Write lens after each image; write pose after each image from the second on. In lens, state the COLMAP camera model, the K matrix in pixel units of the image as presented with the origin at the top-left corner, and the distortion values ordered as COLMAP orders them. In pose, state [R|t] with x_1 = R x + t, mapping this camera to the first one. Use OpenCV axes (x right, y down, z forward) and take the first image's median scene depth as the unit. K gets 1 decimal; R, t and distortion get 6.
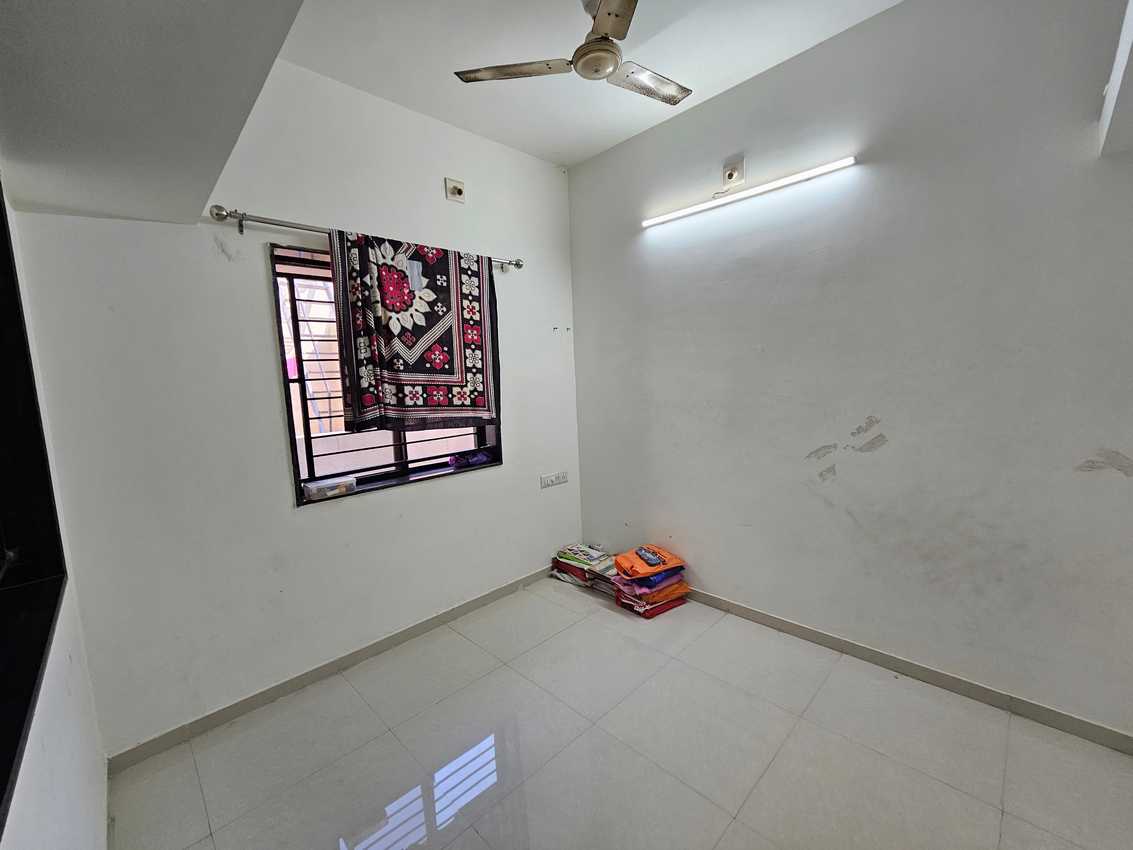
lens RADIAL K [[464.7, 0, 560.9], [0, 464.7, 426.4], [0, 0, 1]] dist [0.000521, 0.000088]
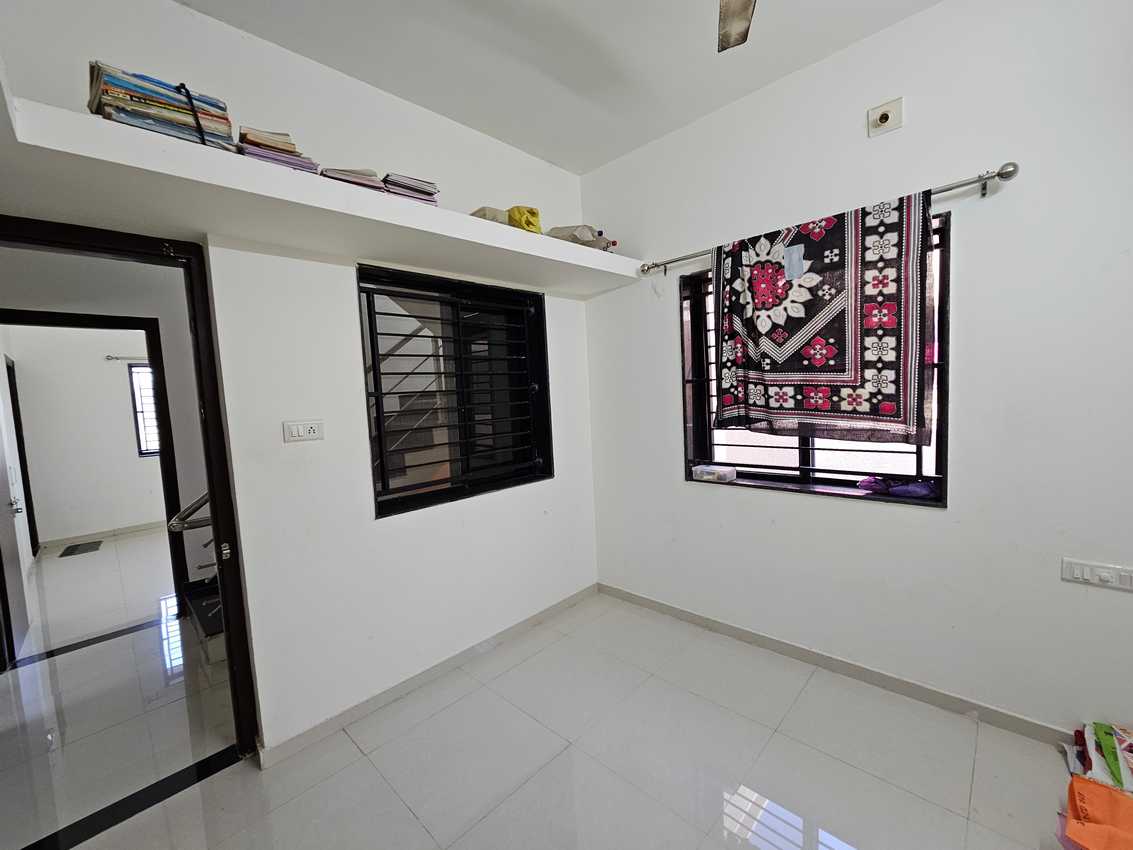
lens RADIAL K [[464.7, 0, 560.9], [0, 464.7, 426.4], [0, 0, 1]] dist [0.000521, 0.000088]
pose [[0.022698, 0.119618, -0.992560, 0.577975], [-0.055319, 0.991445, 0.118219, -0.091371], [0.998211, 0.052224, 0.029121, 0.530502]]
